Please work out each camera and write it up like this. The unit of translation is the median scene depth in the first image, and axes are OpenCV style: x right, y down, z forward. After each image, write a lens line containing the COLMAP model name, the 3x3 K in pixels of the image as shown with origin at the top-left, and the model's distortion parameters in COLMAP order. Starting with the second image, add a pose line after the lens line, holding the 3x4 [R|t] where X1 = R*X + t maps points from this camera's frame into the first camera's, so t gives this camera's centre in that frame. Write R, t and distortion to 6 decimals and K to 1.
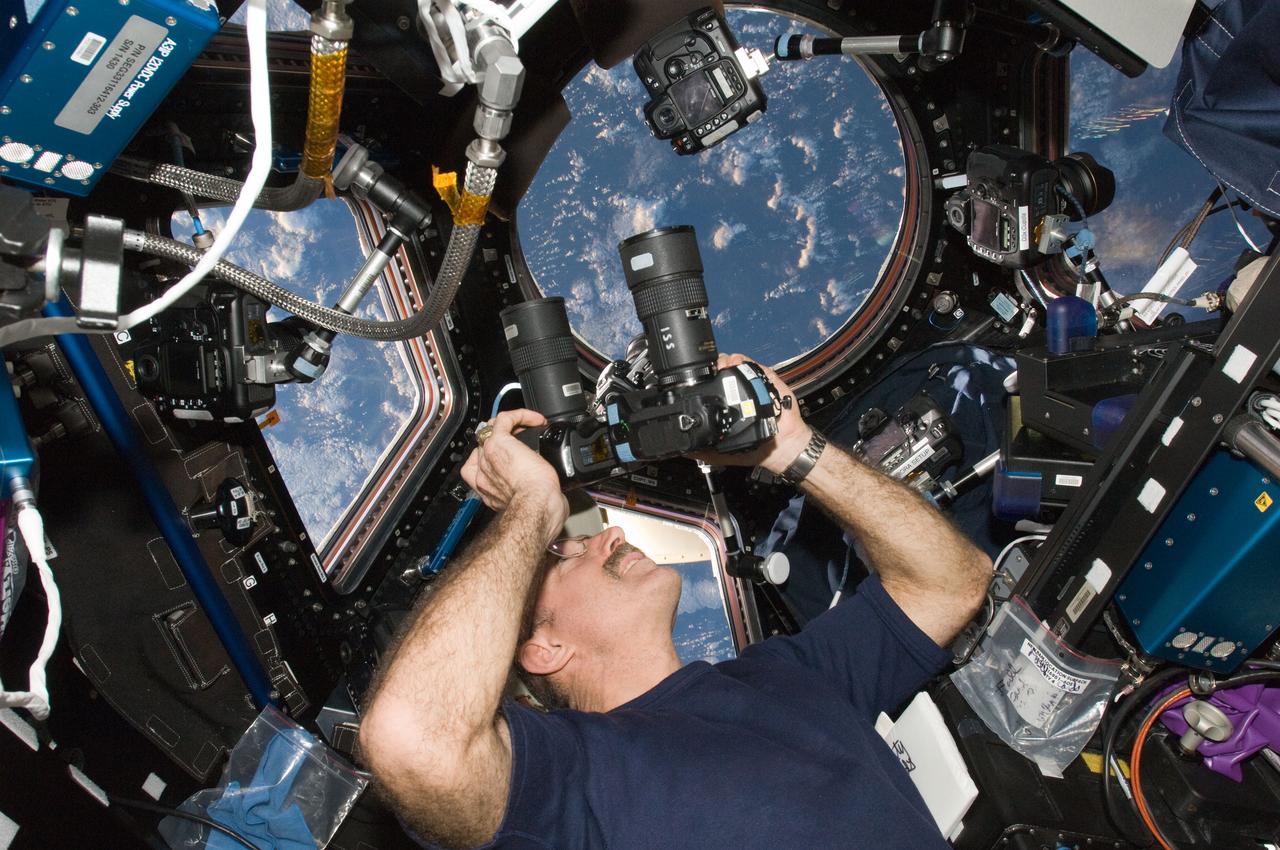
lens RADIAL K [[936.6, 0, 640.0], [0, 936.6, 425.0], [0, 0, 1]] dist [-0.073958, 0.037495]
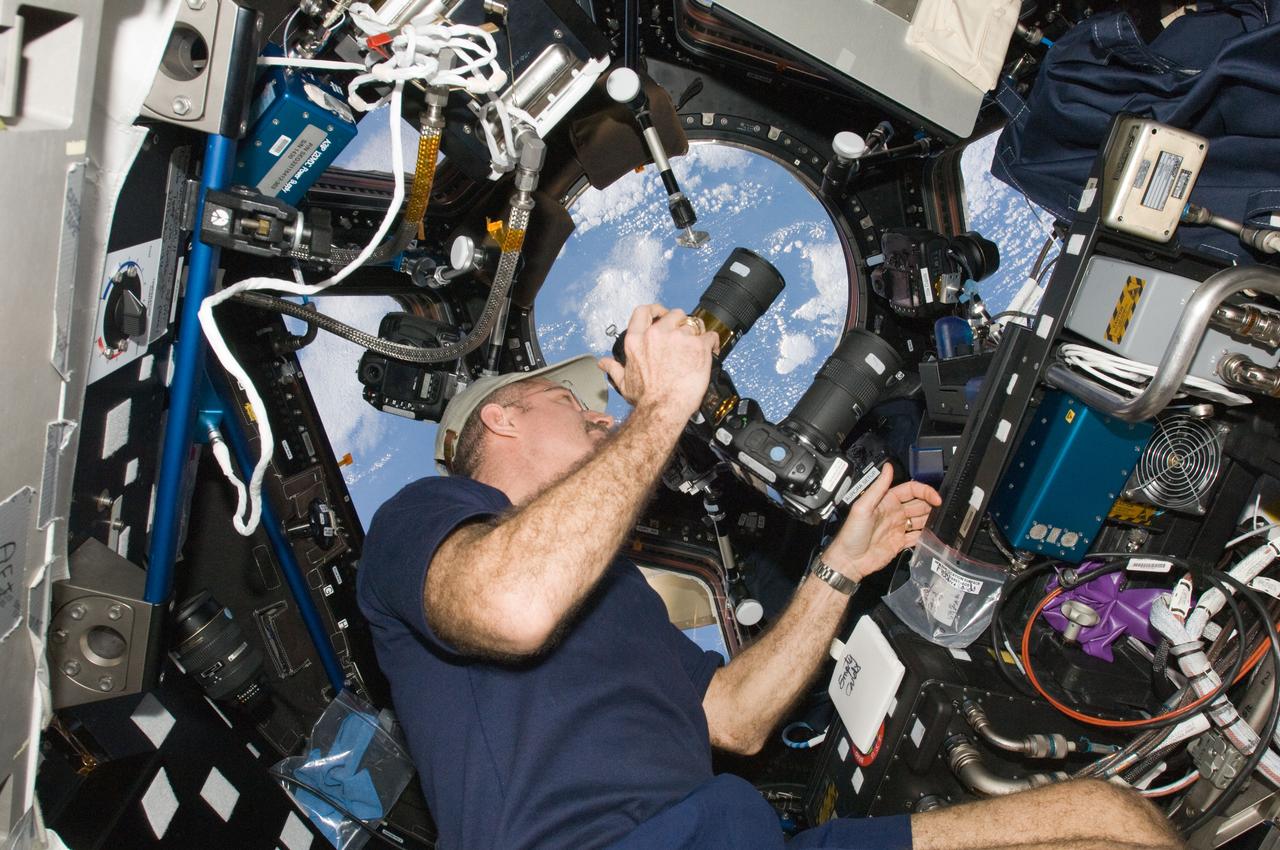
lens RADIAL K [[936.6, 0, 640.0], [0, 936.6, 425.0], [0, 0, 1]] dist [-0.073958, 0.037495]
pose [[0.998797, -0.048471, -0.007459, 0.019401], [0.046364, 0.982847, -0.178502, 0.264775], [0.015983, 0.177942, 0.983911, -0.347339]]
